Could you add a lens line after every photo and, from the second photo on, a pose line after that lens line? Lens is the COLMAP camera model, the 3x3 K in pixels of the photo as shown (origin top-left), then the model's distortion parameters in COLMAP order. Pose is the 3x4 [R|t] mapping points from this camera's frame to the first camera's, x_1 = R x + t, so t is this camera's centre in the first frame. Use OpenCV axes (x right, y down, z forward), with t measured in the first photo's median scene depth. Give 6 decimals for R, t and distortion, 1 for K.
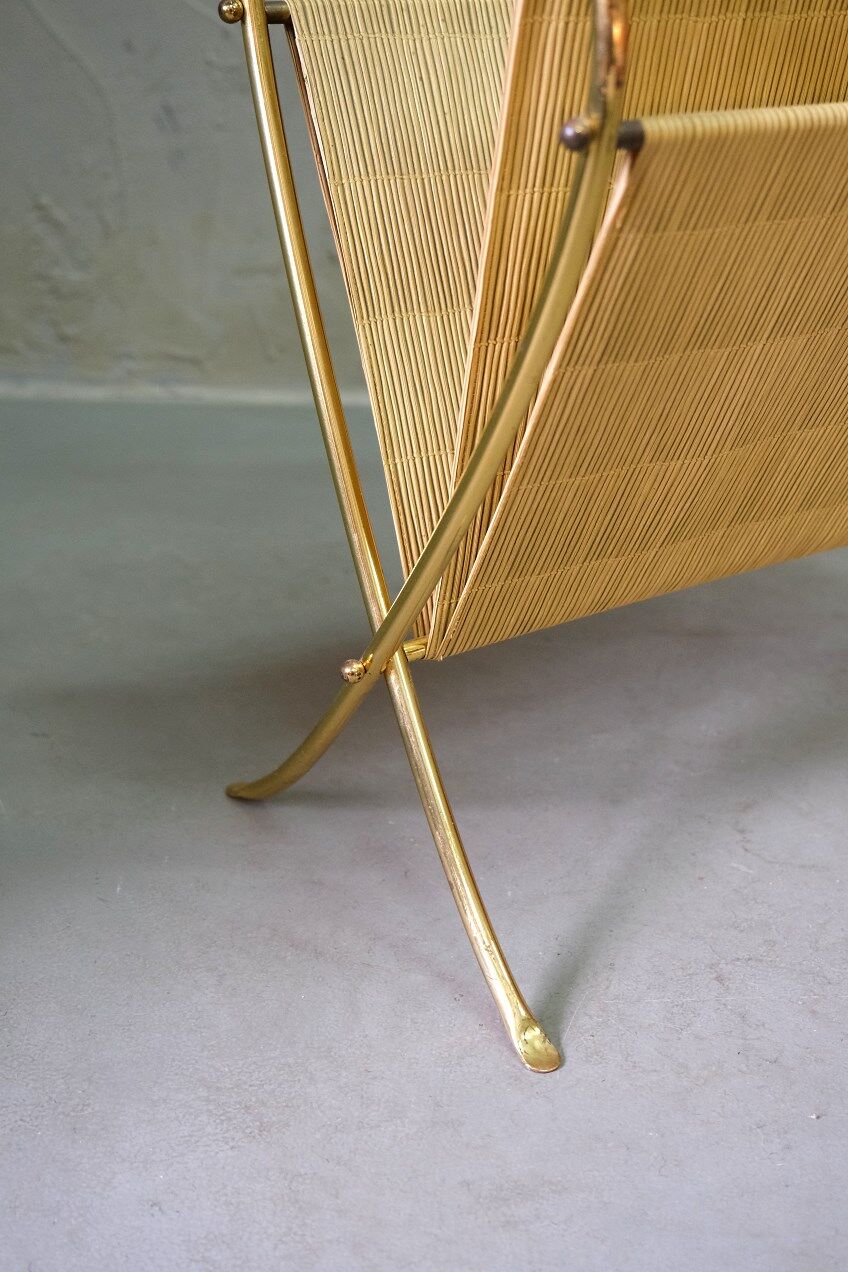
lens RADIAL K [[1590.3, 0, 426.7], [0, 1590.3, 636.6], [0, 0, 1]] dist [0.053530, -0.034892]
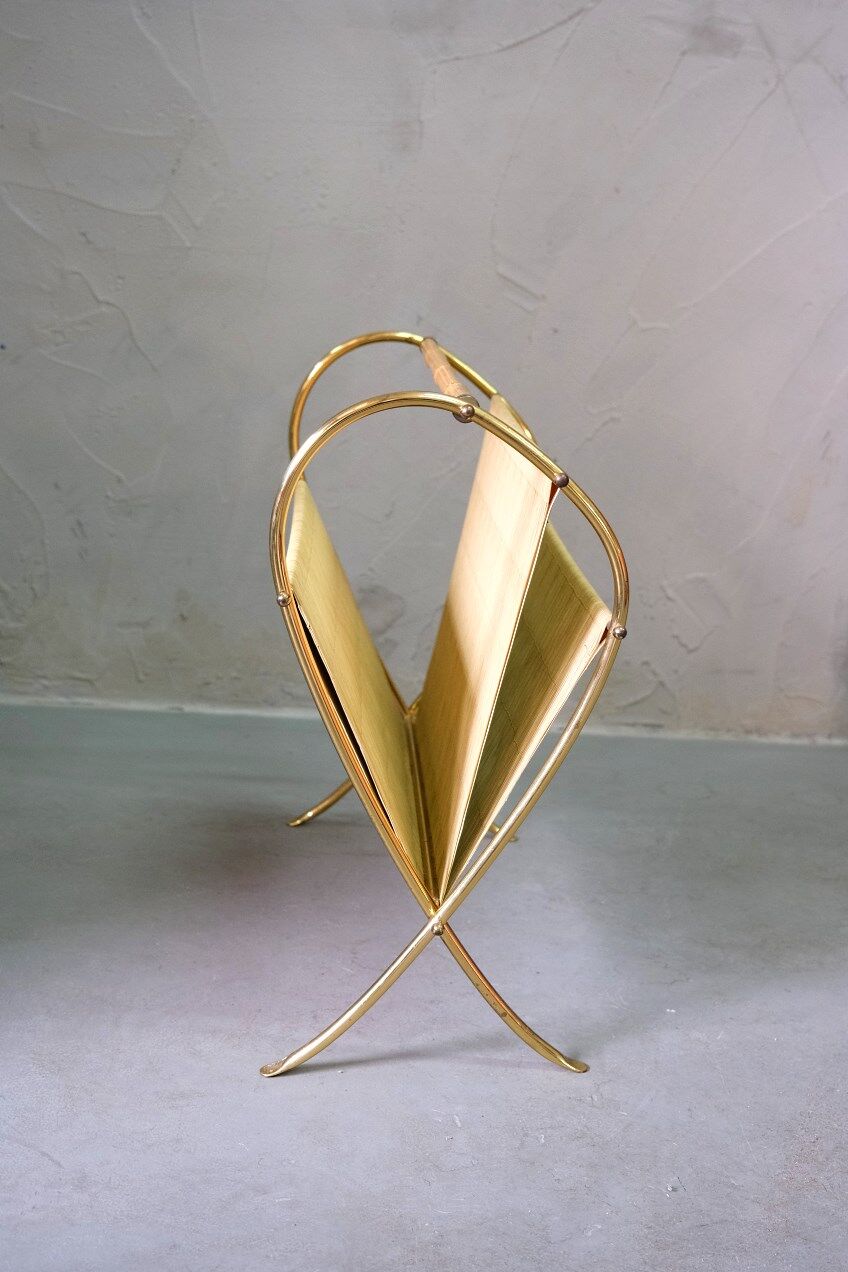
lens RADIAL K [[1551.7, 0, 424.0], [0, 1551.7, 636.0], [0, 0, 1]] dist [0.041797, -0.038777]
pose [[0.999026, 0.028444, 0.033737, 0.244336], [-0.021340, 0.980604, -0.194832, 0.131103], [-0.038624, 0.193922, 0.980256, -0.931887]]
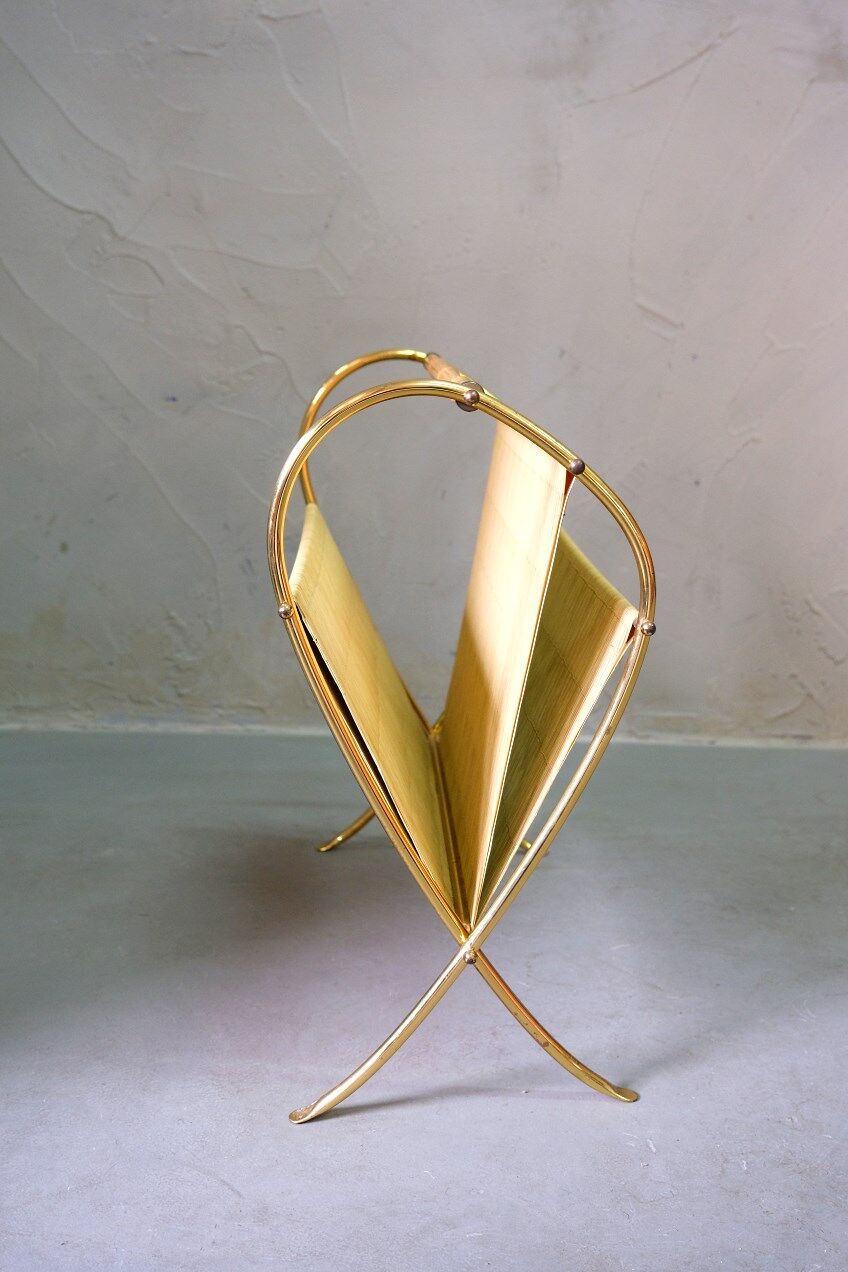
lens RADIAL K [[1344.4, 0, 428.7], [0, 1344.4, 636.5], [0, 0, 1]] dist [0.012708, -0.007071]
pose [[0.998321, -0.005010, -0.057708, 0.206053], [-0.008166, 0.974130, -0.225839, 0.121621], [0.057346, 0.225931, 0.972454, -0.650748]]
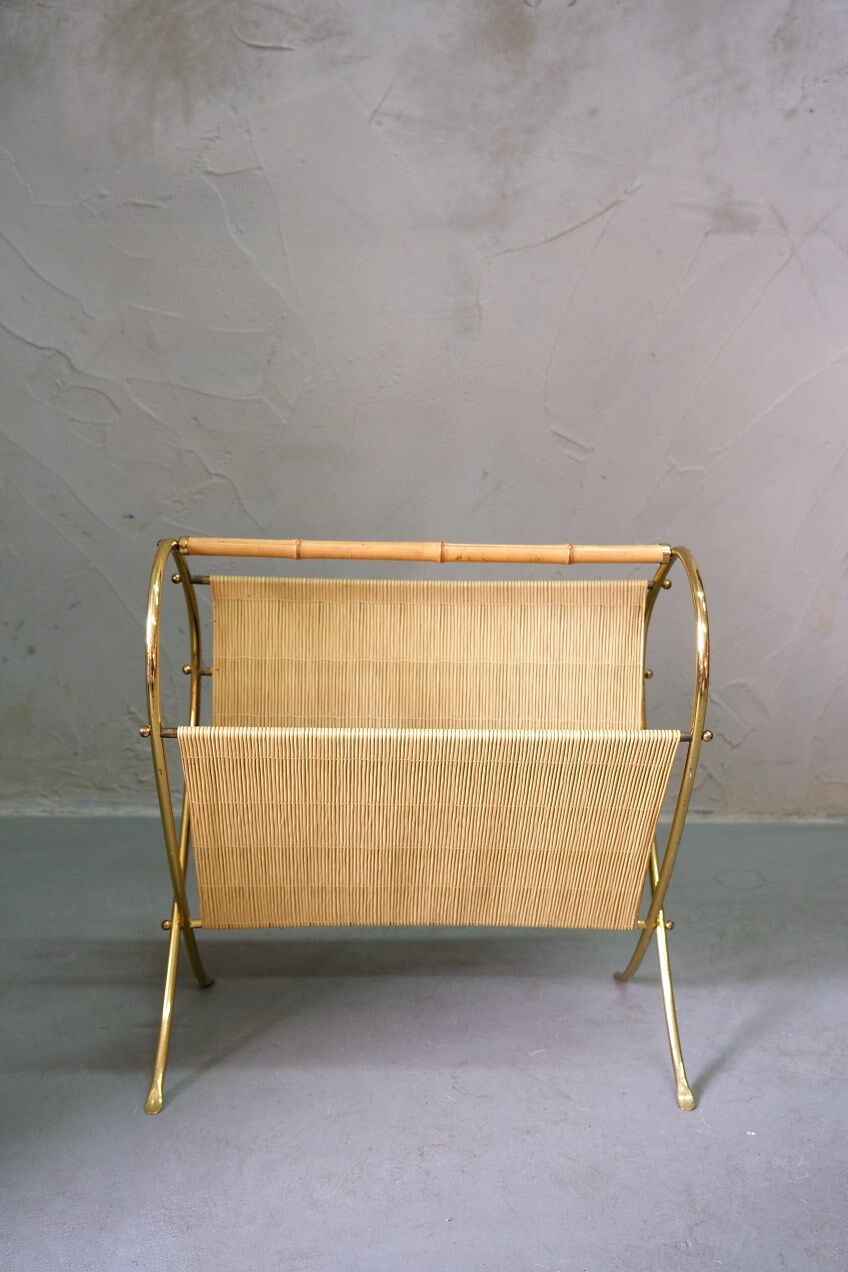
lens RADIAL K [[1221.1, 0, 425.6], [0, 1221.1, 639.4], [0, 0, 1]] dist [0.046265, -0.045877]
pose [[0.999702, -0.014180, -0.019852, 0.235939], [0.009622, 0.976949, -0.213256, -0.099695], [0.022418, 0.213002, 0.976795, -0.709854]]
